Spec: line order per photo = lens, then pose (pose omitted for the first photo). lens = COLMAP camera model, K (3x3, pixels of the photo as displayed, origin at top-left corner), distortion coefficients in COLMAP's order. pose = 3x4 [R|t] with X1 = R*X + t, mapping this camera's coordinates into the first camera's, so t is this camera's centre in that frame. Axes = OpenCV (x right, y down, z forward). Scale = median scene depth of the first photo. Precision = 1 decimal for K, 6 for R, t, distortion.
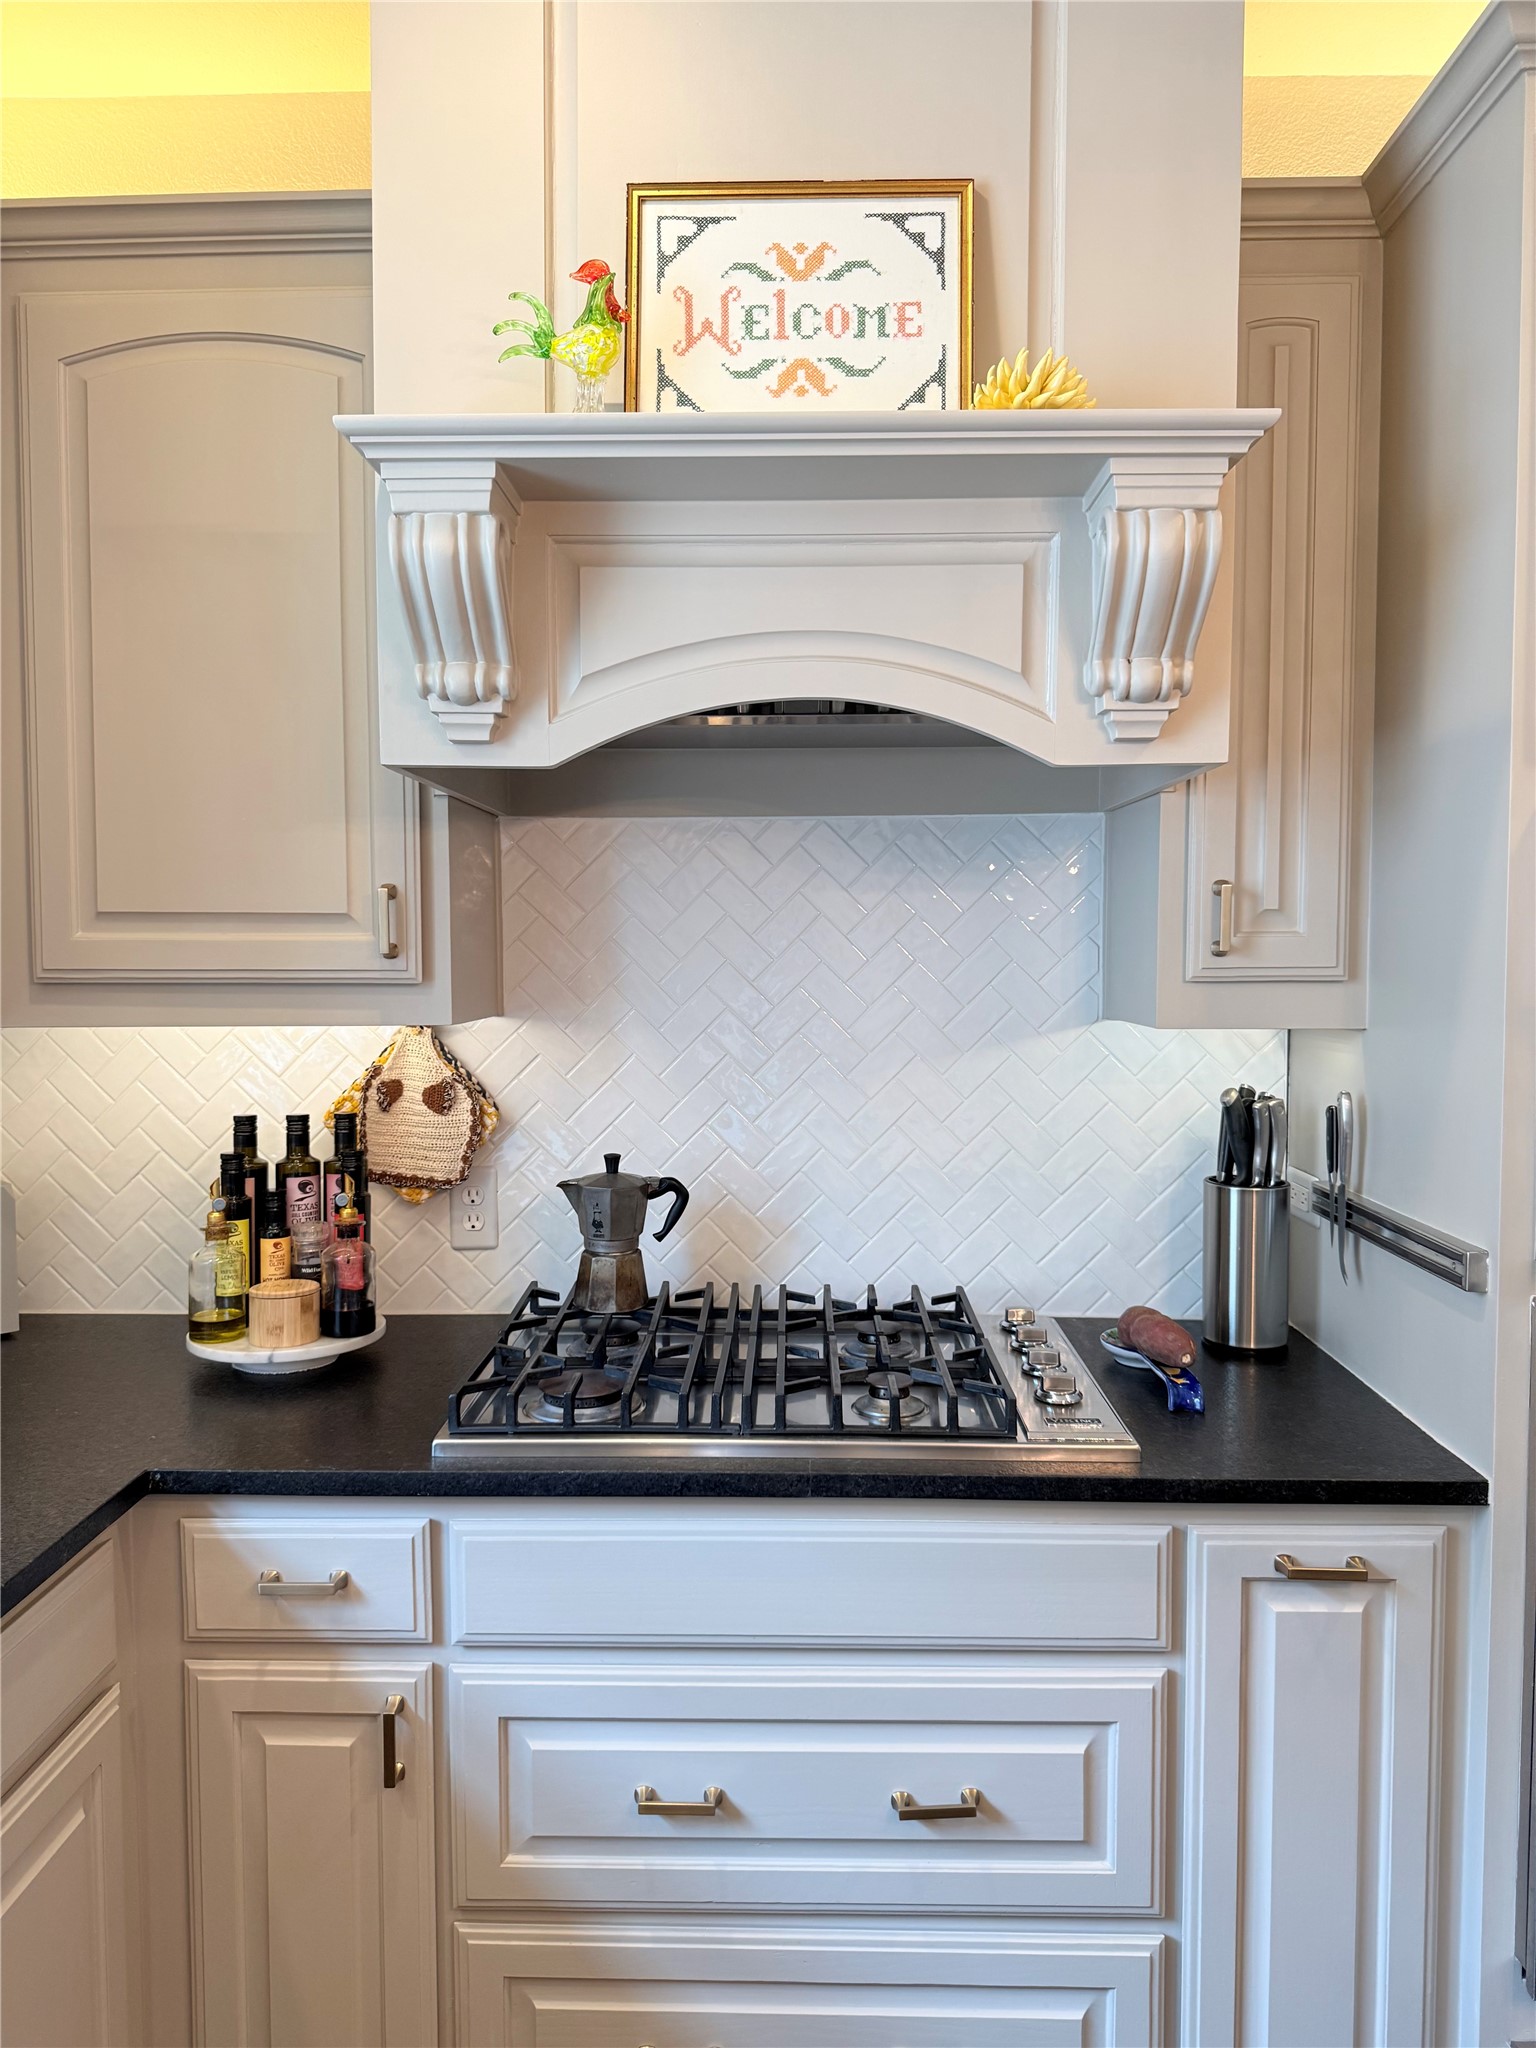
lens RADIAL K [[1430.9, 0, 770.7], [0, 1430.9, 1017.4], [0, 0, 1]] dist [0.041732, -0.046864]
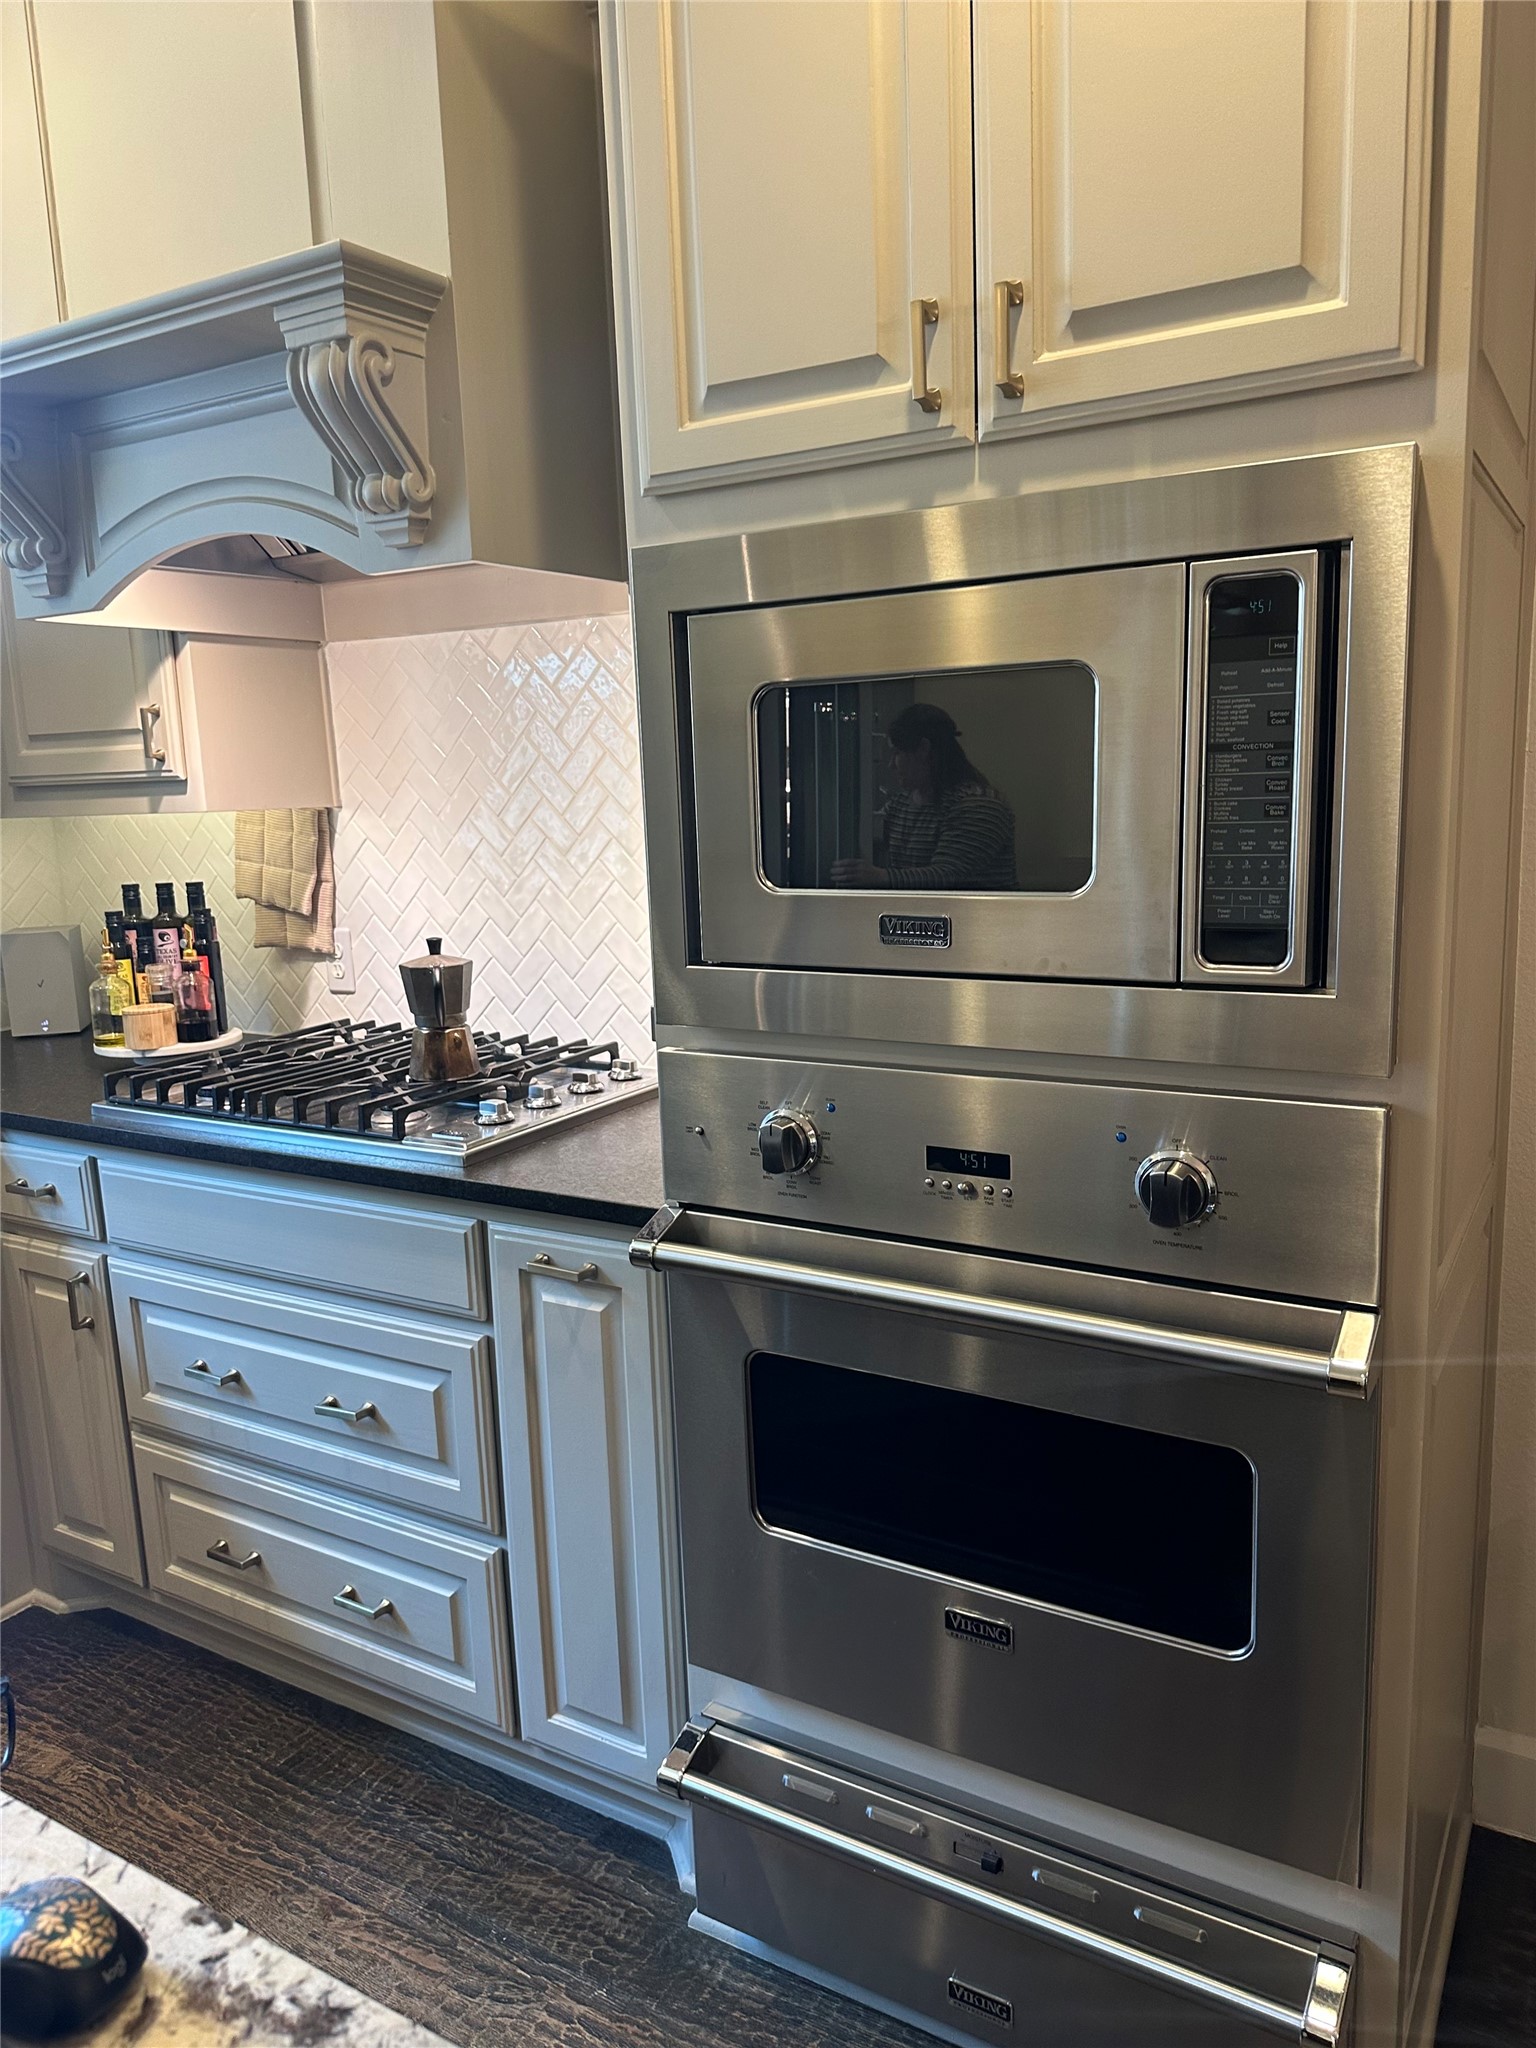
lens RADIAL K [[1462.1, 0, 765.5], [0, 1462.1, 1008.2], [0, 0, 1]] dist [0.055465, -0.001075]
pose [[0.863874, 0.049056, -0.501314, 1.071003], [0.011437, 0.993079, 0.116886, 0.036527], [0.503578, -0.106708, 0.857334, 0.089901]]
